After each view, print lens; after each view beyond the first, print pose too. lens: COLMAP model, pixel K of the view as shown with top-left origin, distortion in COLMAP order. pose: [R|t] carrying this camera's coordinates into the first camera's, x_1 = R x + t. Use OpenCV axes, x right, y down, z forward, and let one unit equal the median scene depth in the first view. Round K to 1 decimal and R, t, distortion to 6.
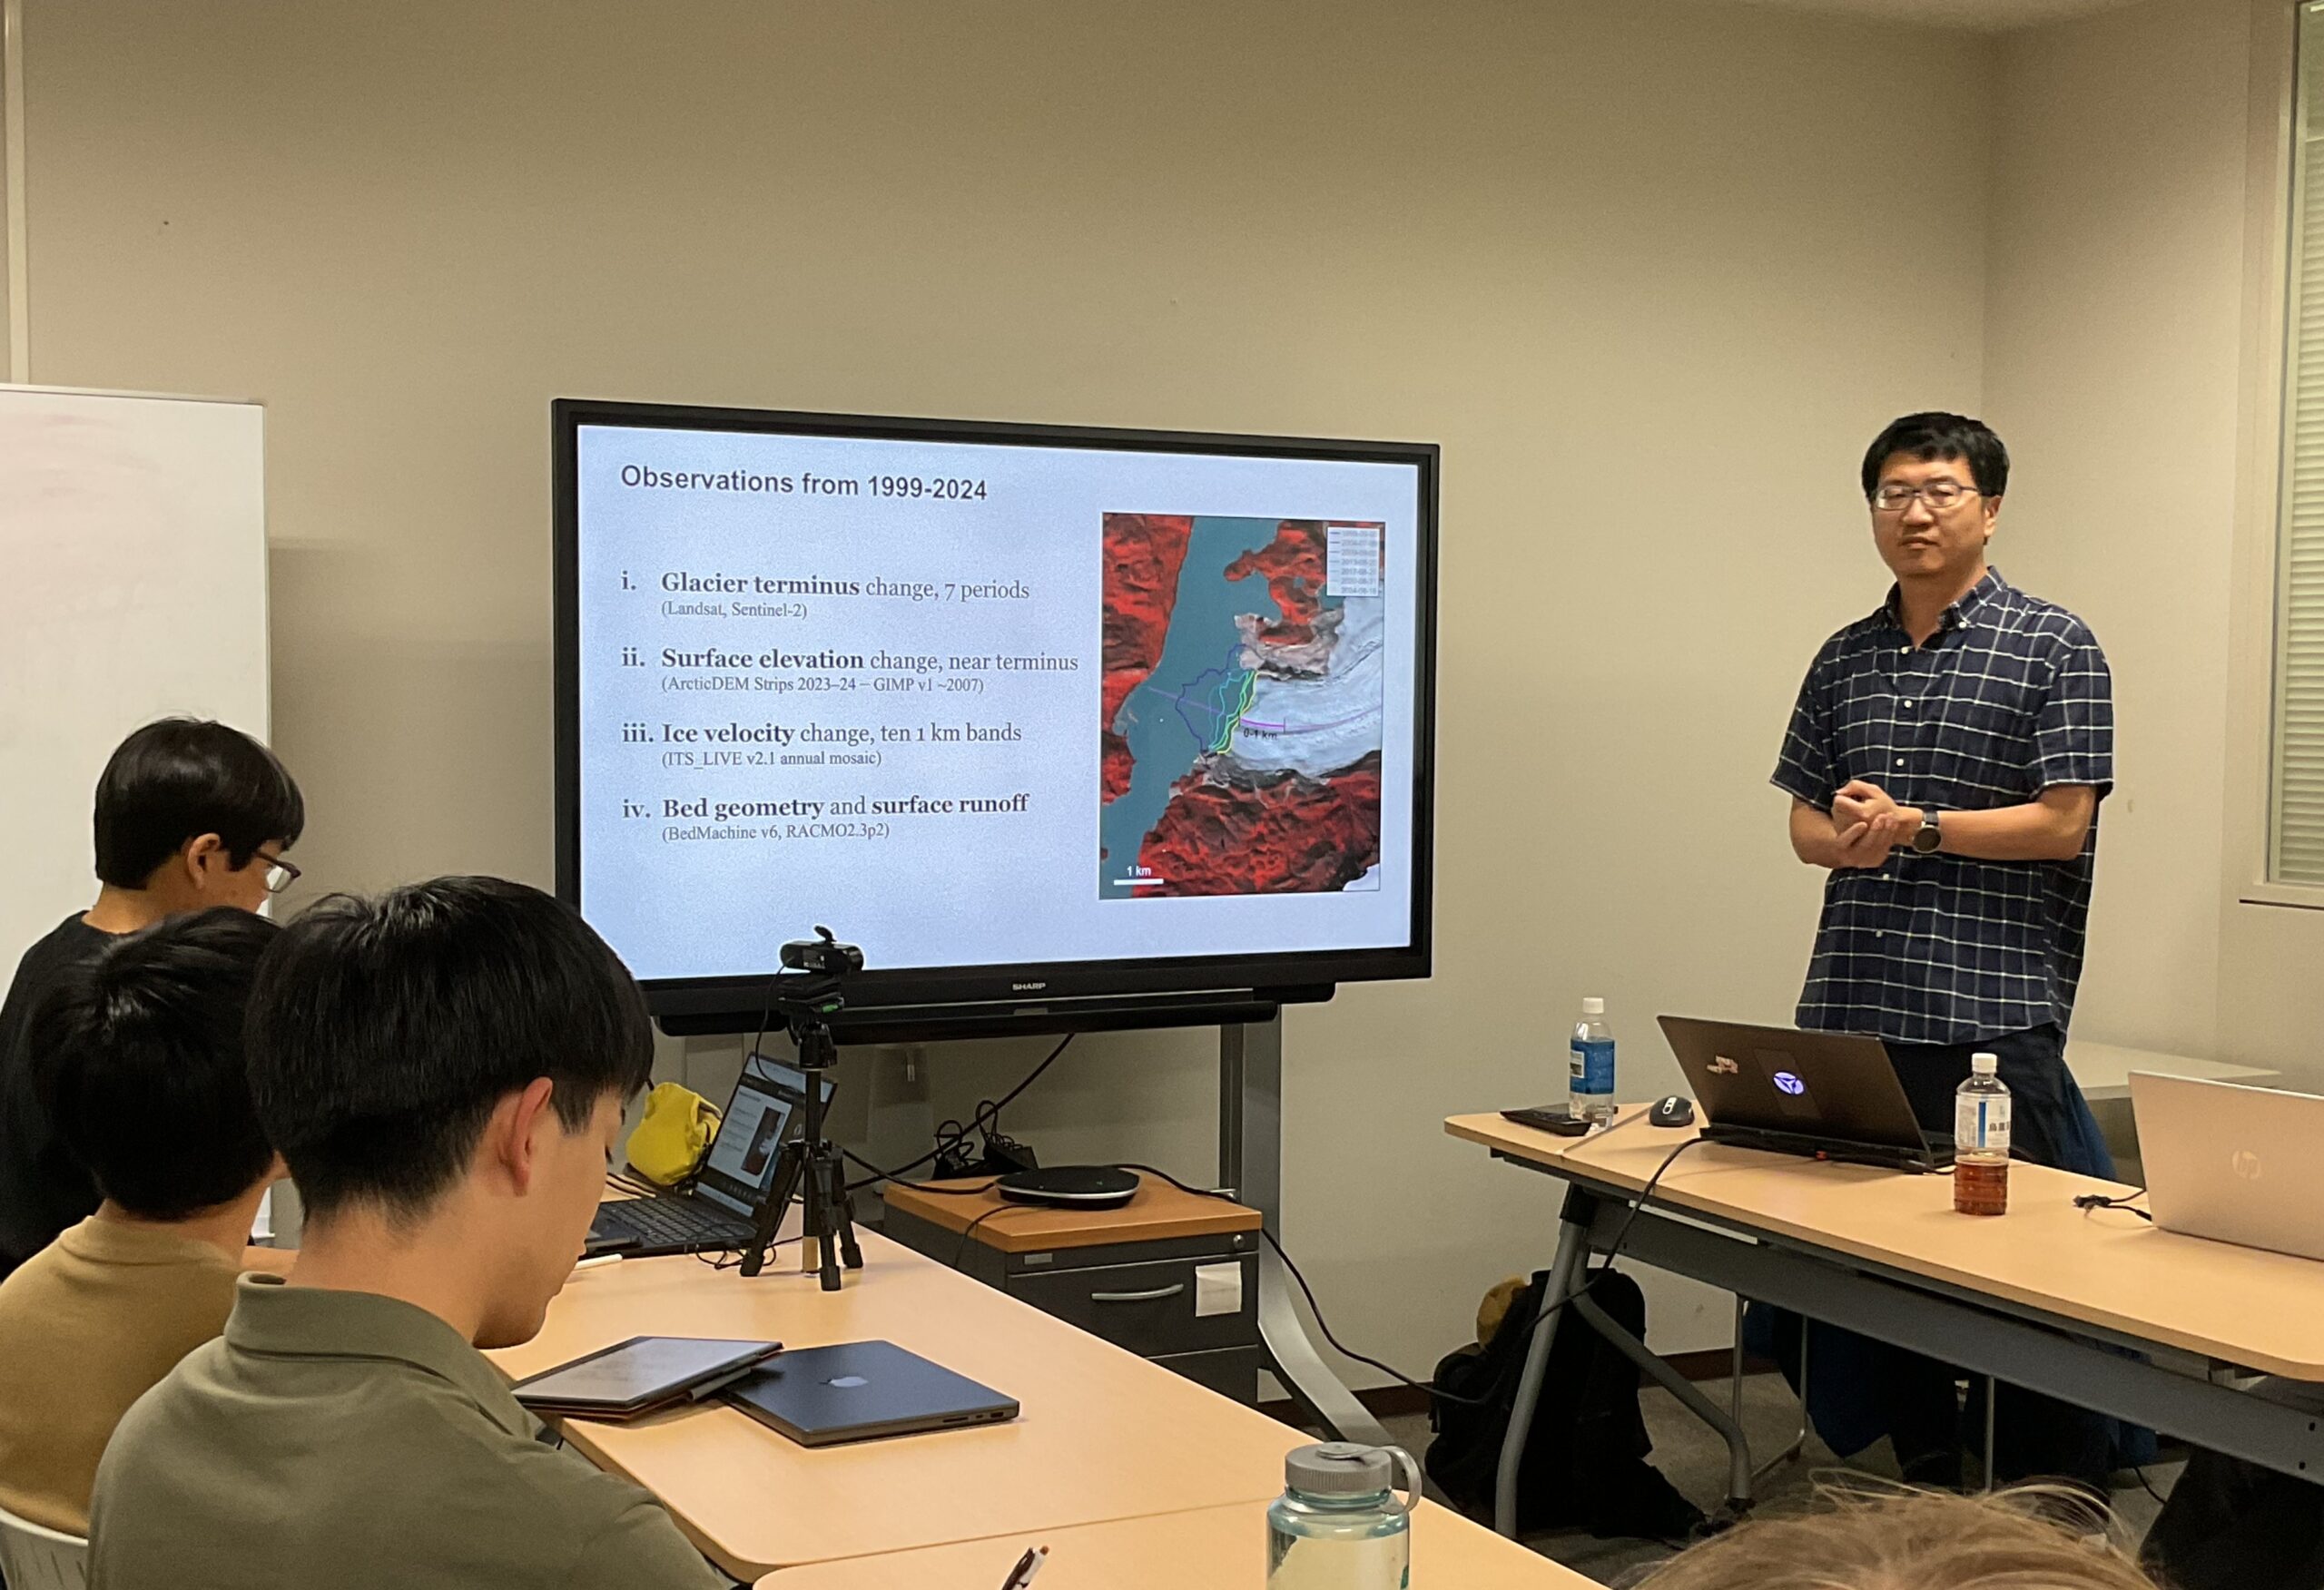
lens RADIAL K [[2994.4, 0, 1175.1], [0, 2994.4, 842.3], [0, 0, 1]] dist [0.033474, 0.000000]
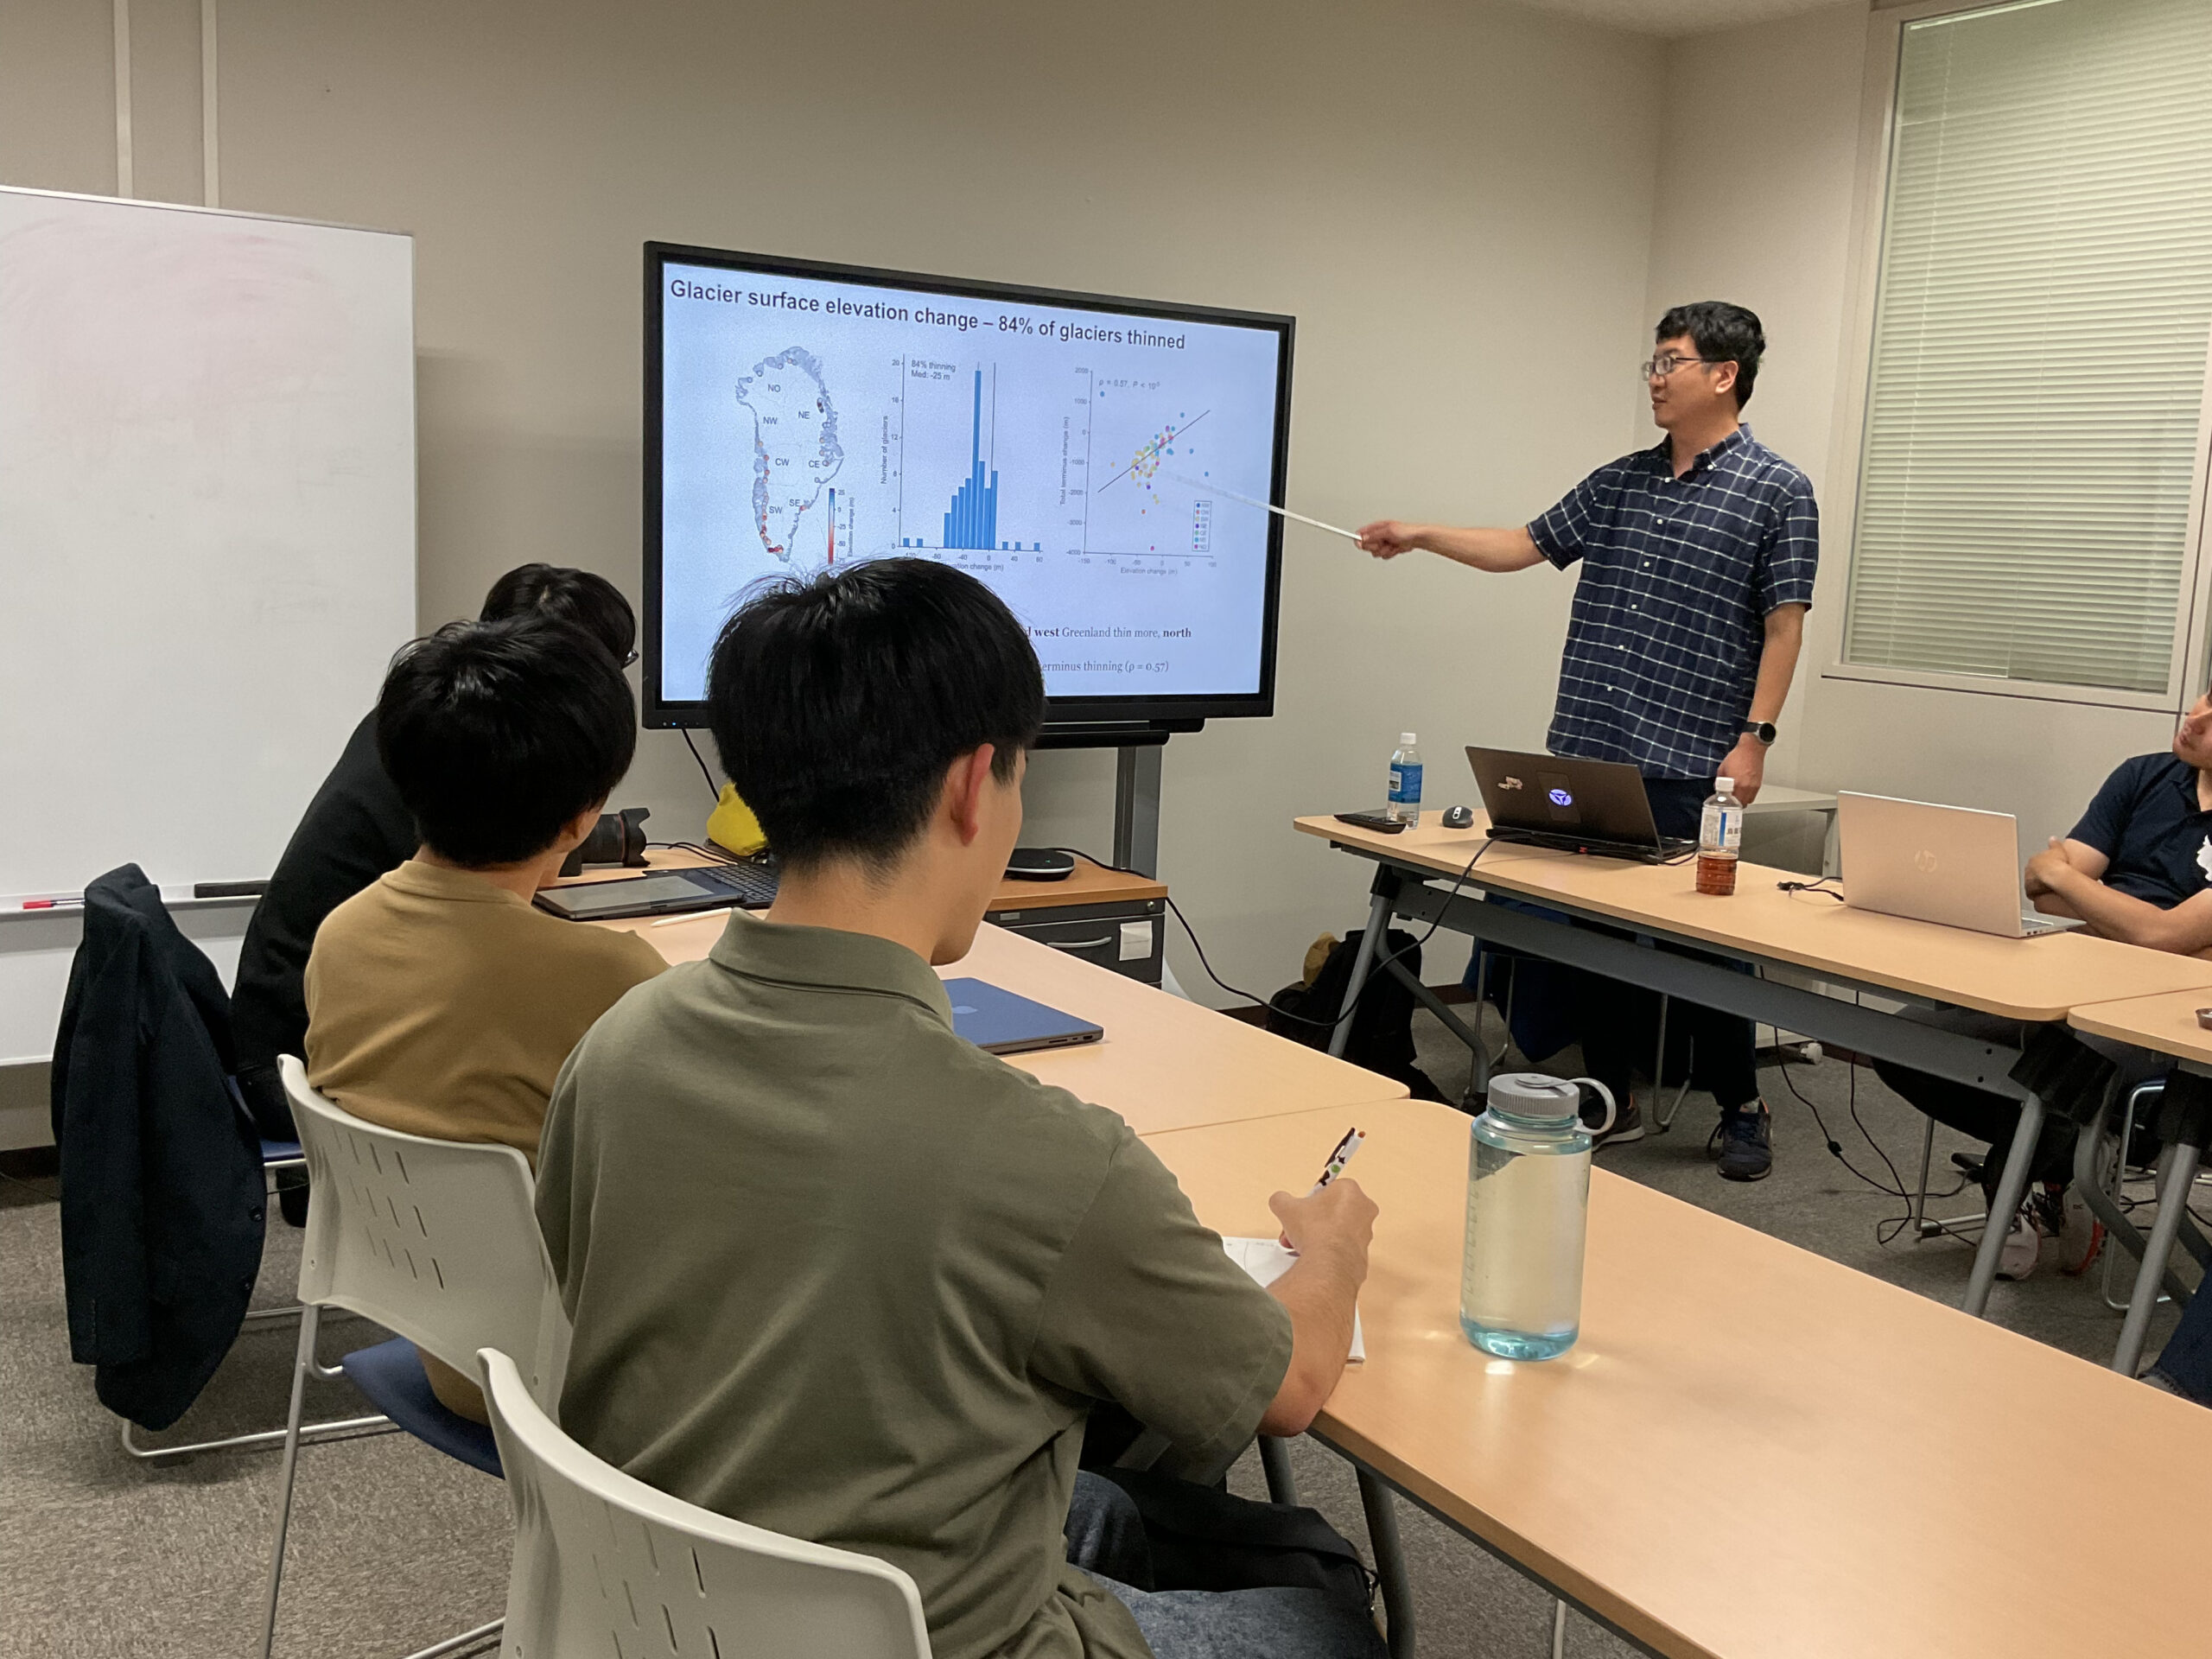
lens RADIAL K [[2026.4, 0, 1114.1], [0, 2026.4, 844.2], [0, 0, 1]] dist [0.015507, 0.000000]
pose [[0.995503, 0.019183, 0.092771, -0.081341], [-0.028497, 0.994565, 0.100139, 0.014526], [-0.090346, -0.102332, 0.990639, 0.098221]]
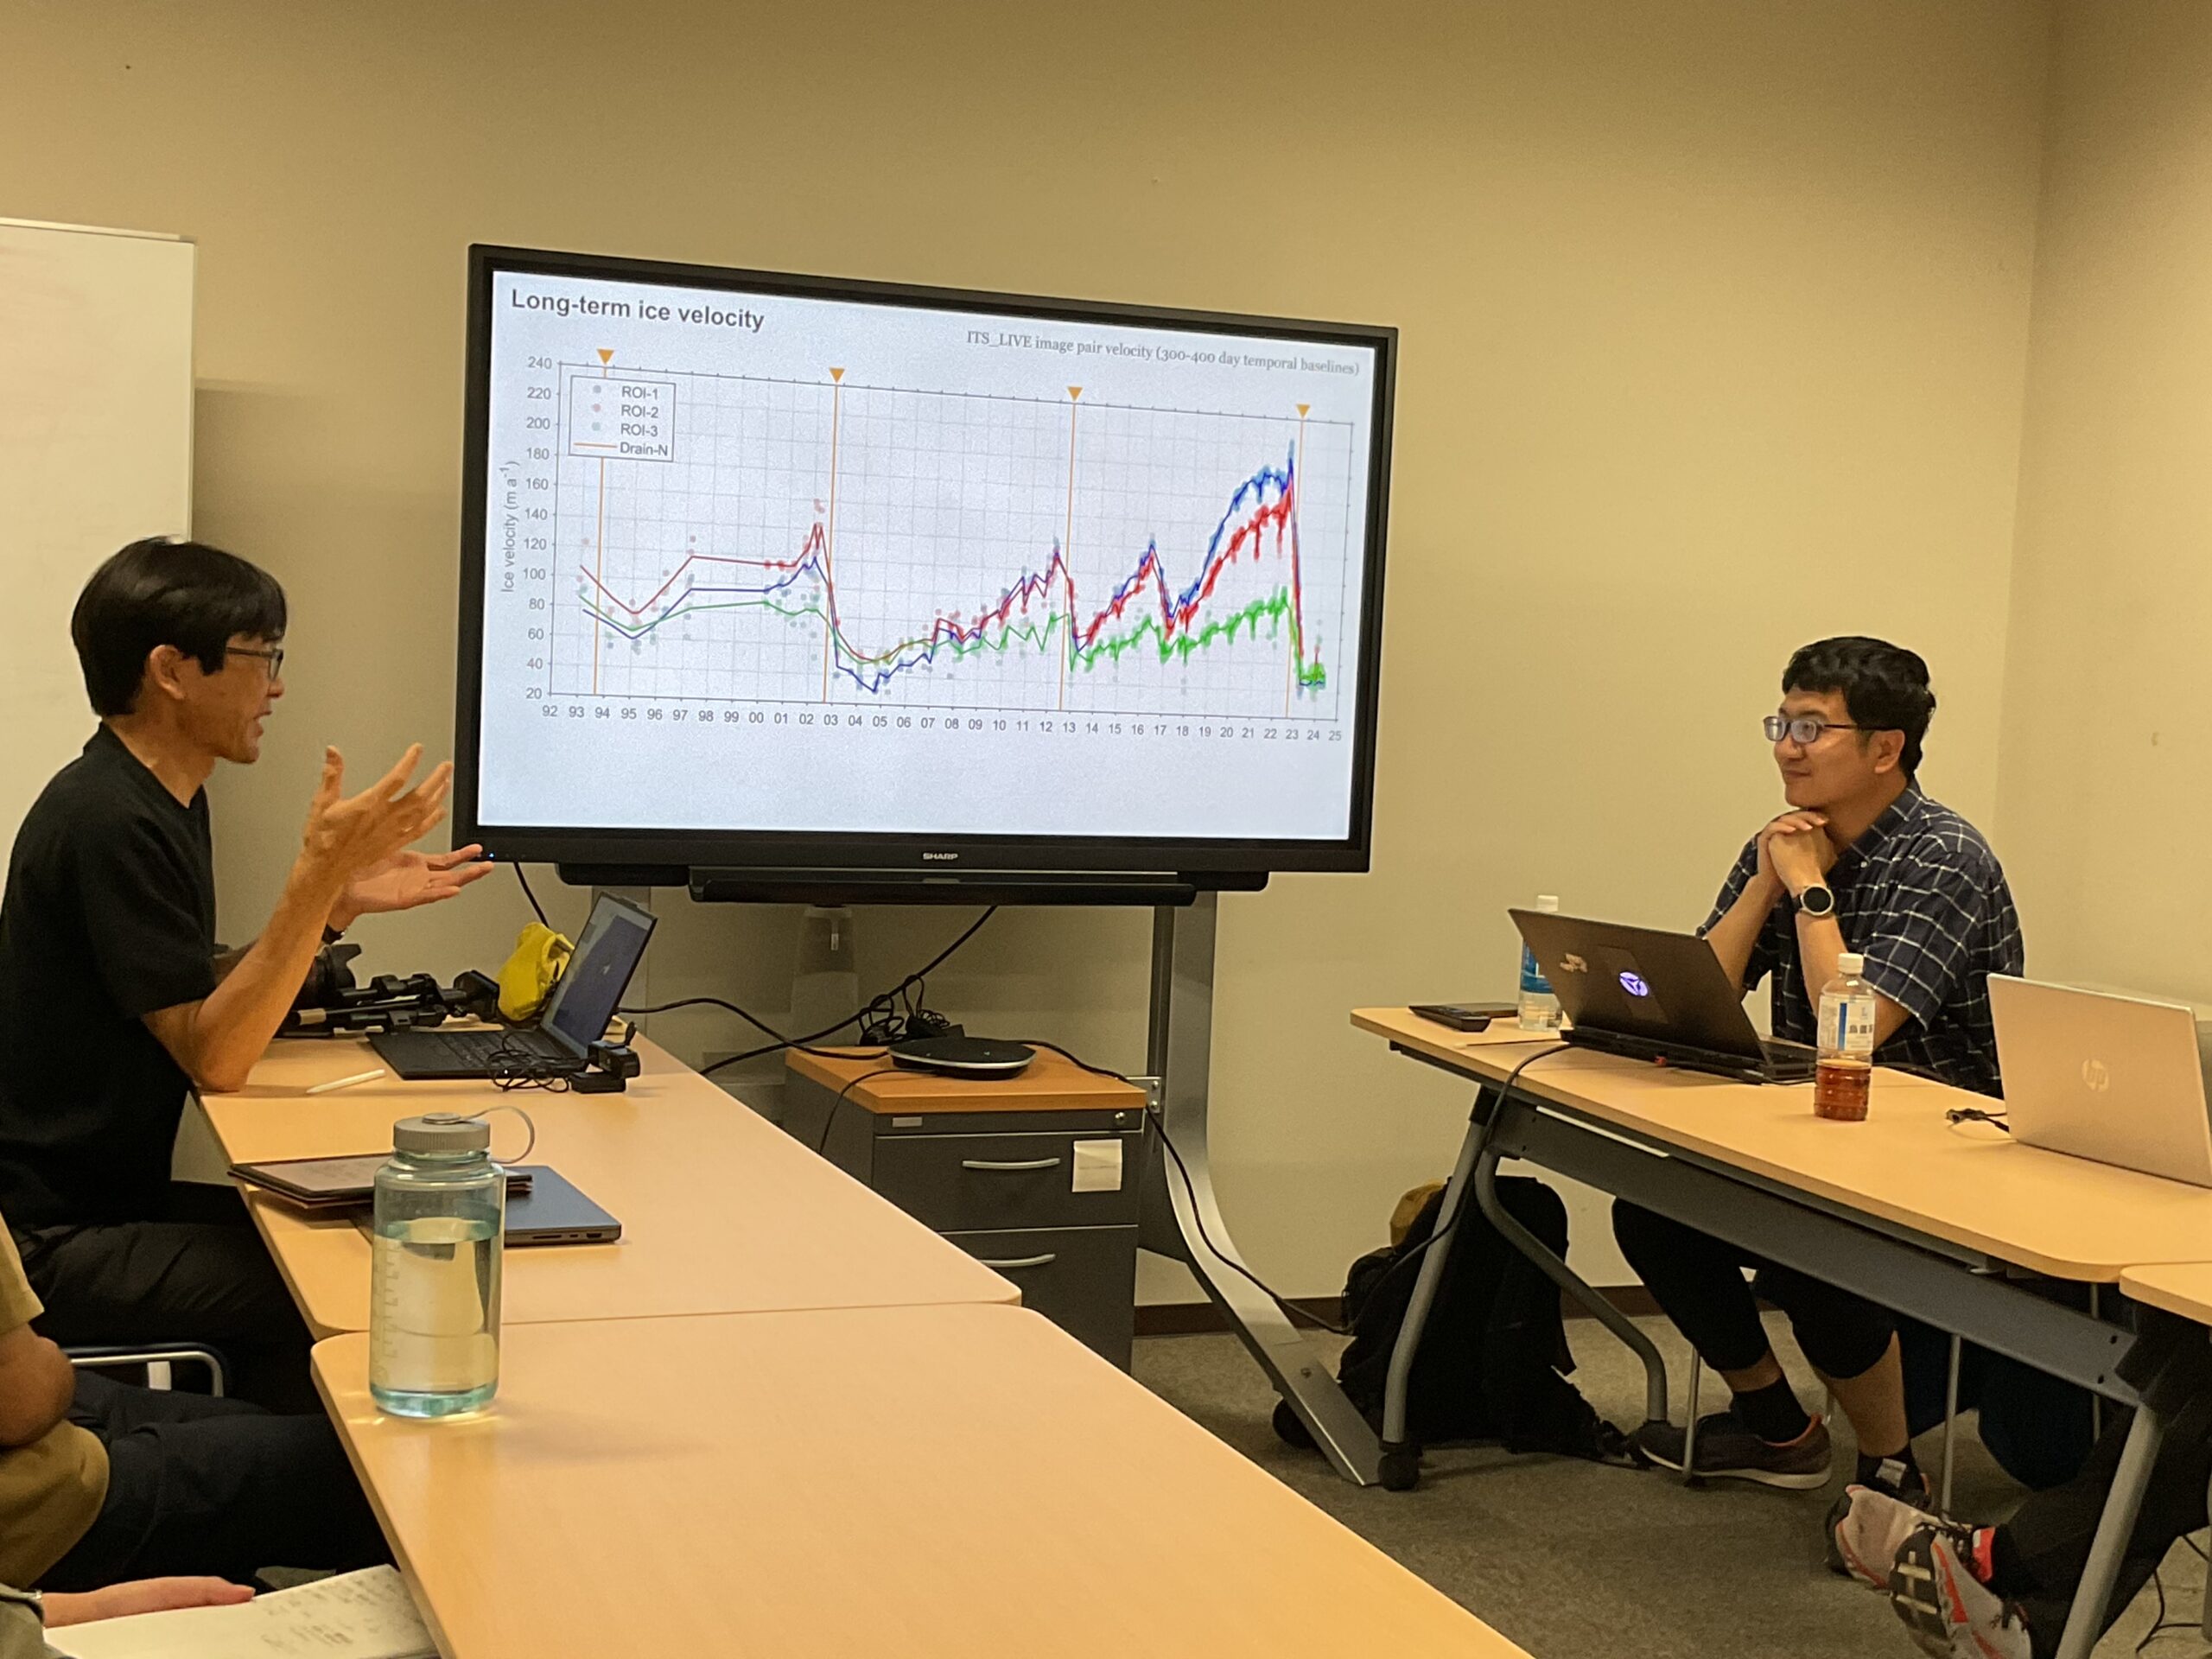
lens RADIAL K [[3045.5, 0, 1116.1], [0, 3045.5, 791.5], [0, 0, 1]] dist [0.028990, 0.000000]
pose [[0.993937, 0.044445, -0.100568, 0.116800], [-0.044742, 0.998998, -0.000697, 0.026371], [0.100436, 0.005192, 0.994930, 0.000162]]
